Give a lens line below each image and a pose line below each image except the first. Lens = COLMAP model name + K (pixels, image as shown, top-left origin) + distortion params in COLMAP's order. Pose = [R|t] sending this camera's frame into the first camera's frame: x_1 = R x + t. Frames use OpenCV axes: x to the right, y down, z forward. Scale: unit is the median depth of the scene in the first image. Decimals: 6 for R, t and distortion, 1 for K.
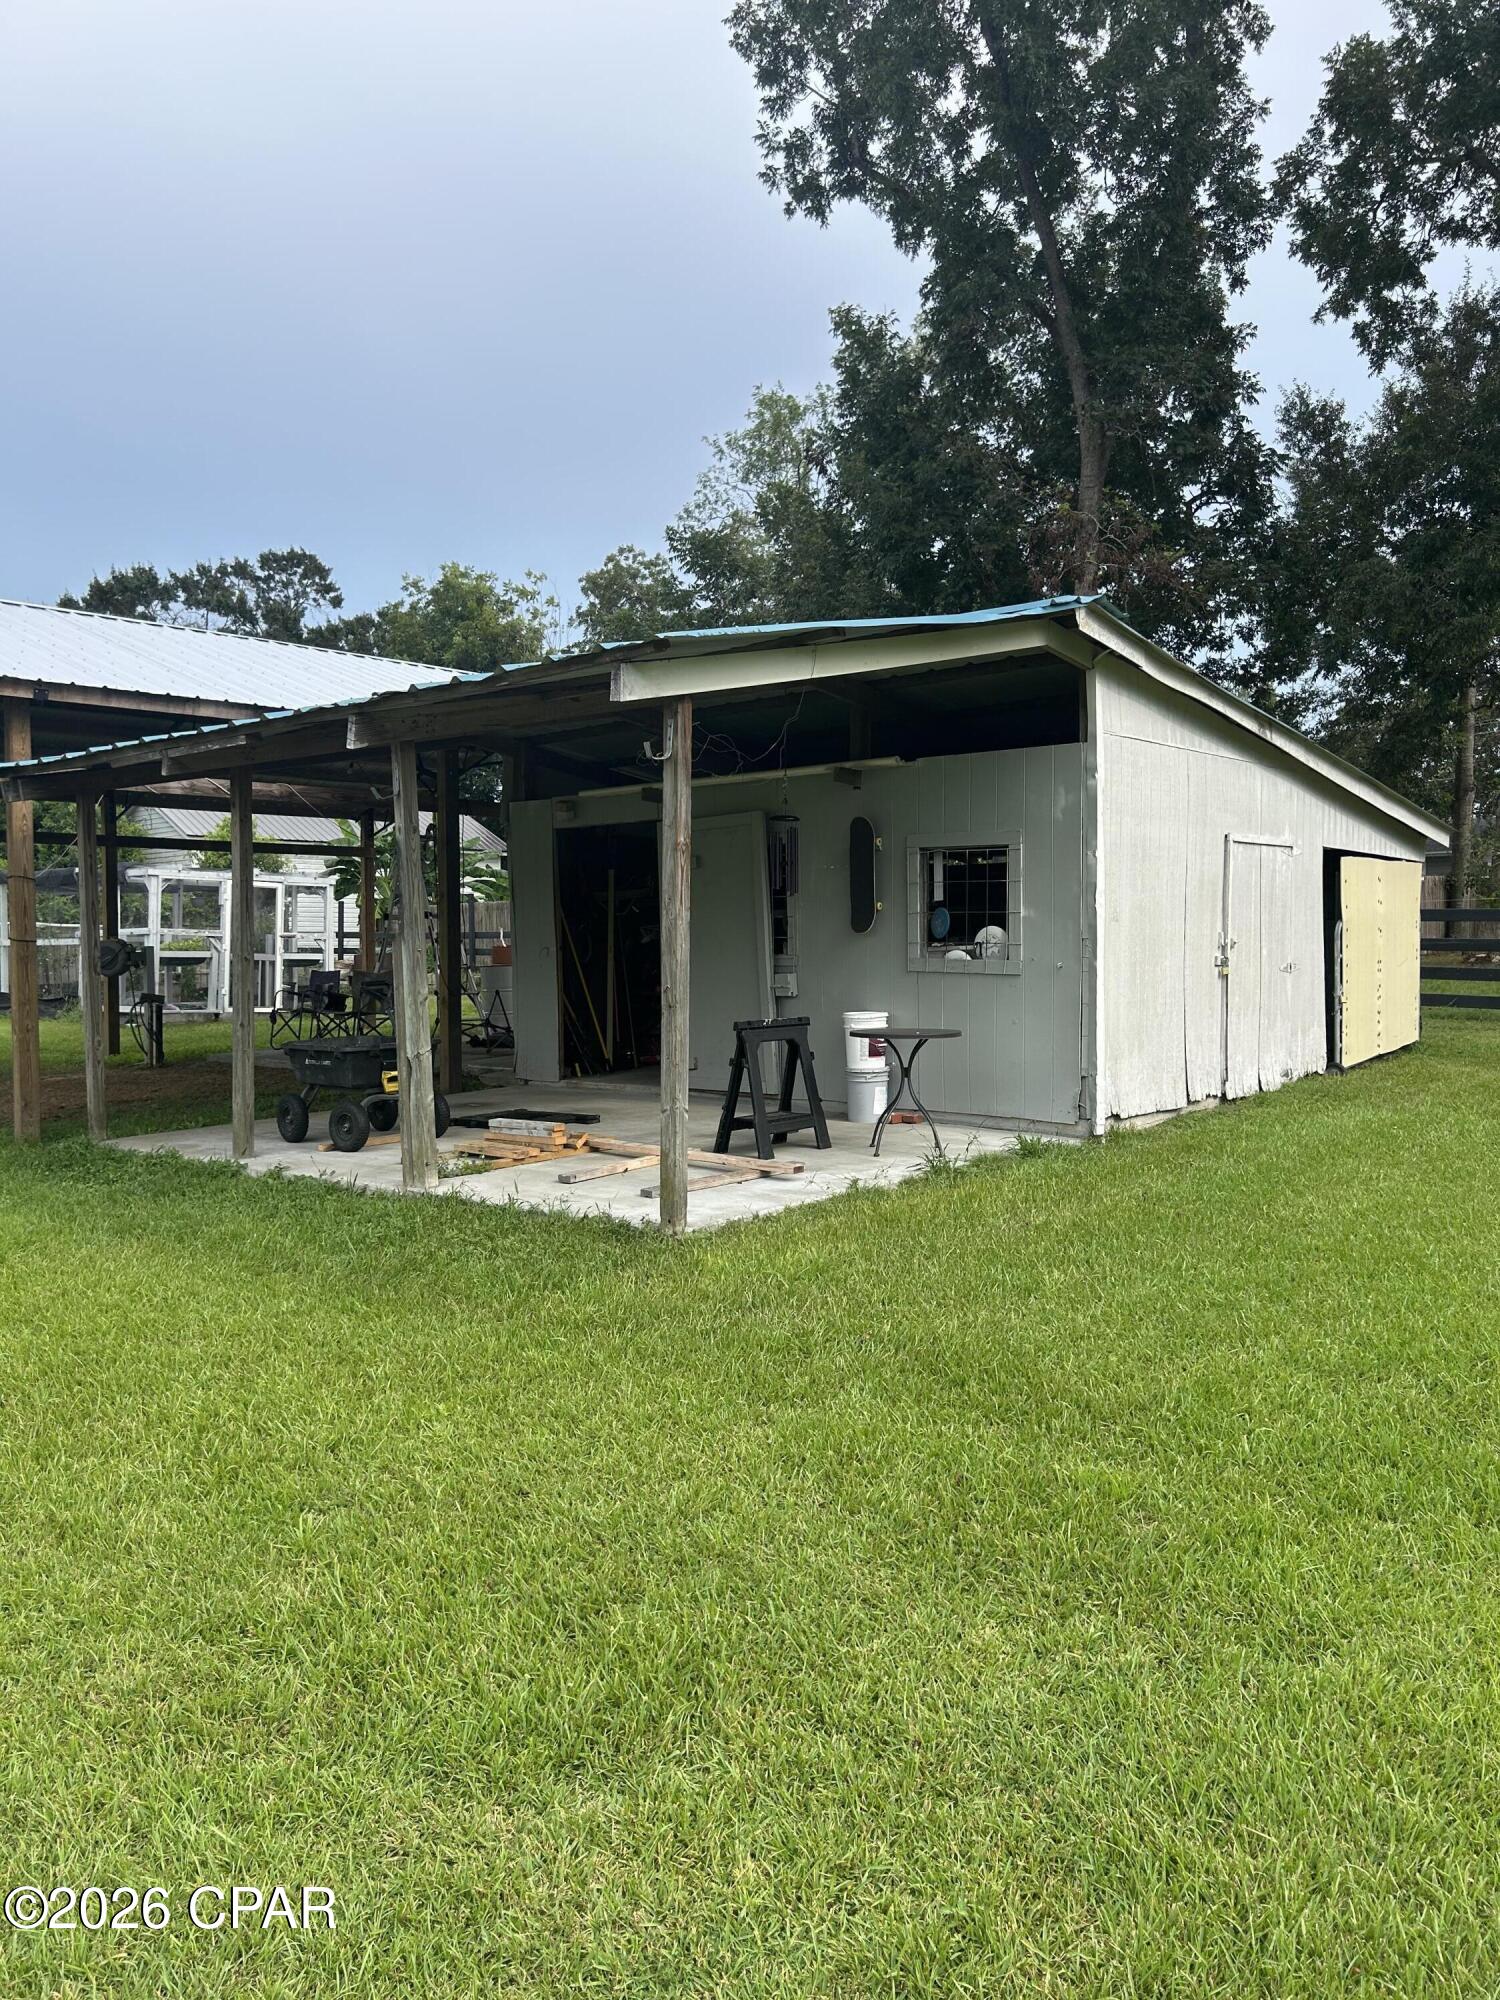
lens RADIAL K [[1500.9, 0, 744.6], [0, 1500.9, 996.9], [0, 0, 1]] dist [0.013681, -0.002714]
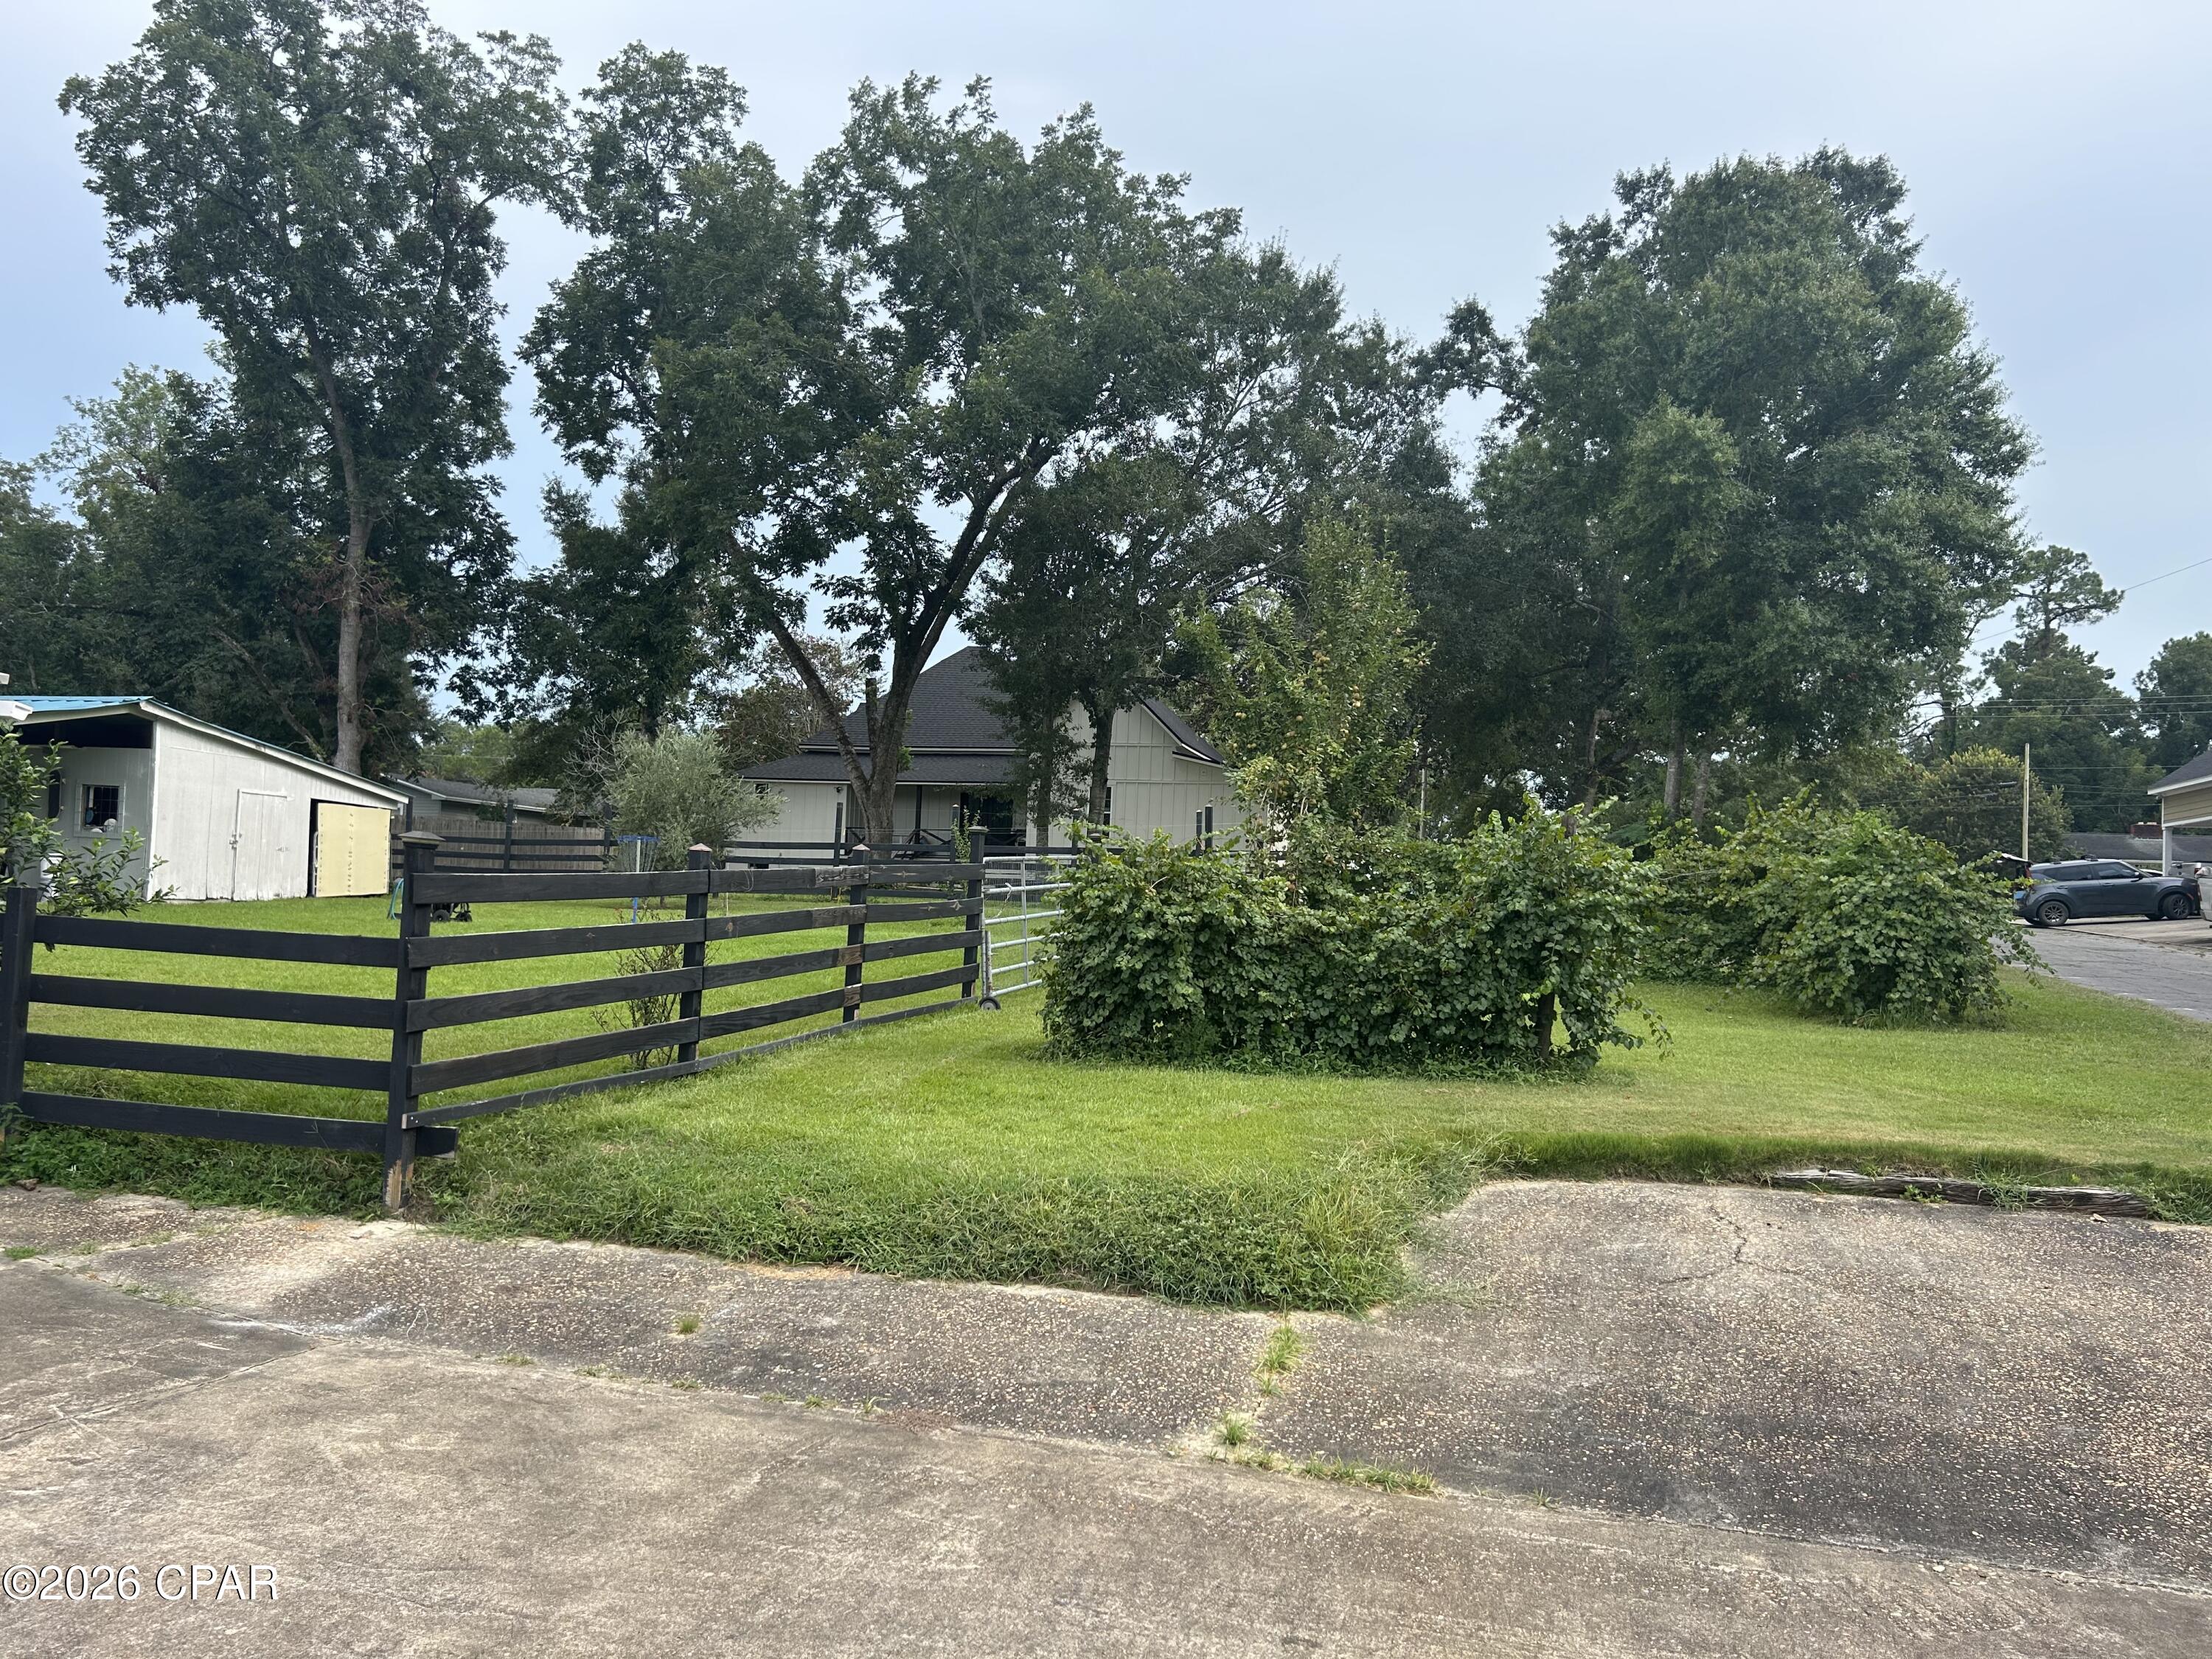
lens RADIAL K [[1660.0, 0, 1108.8], [0, 1660.0, 849.9], [0, 0, 1]] dist [0.013681, -0.002714]
pose [[0.864582, 0.058979, 0.499019, 0.071339], [-0.024669, 0.996872, -0.075081, 0.054535], [-0.501887, 0.052603, 0.863332, -0.702578]]
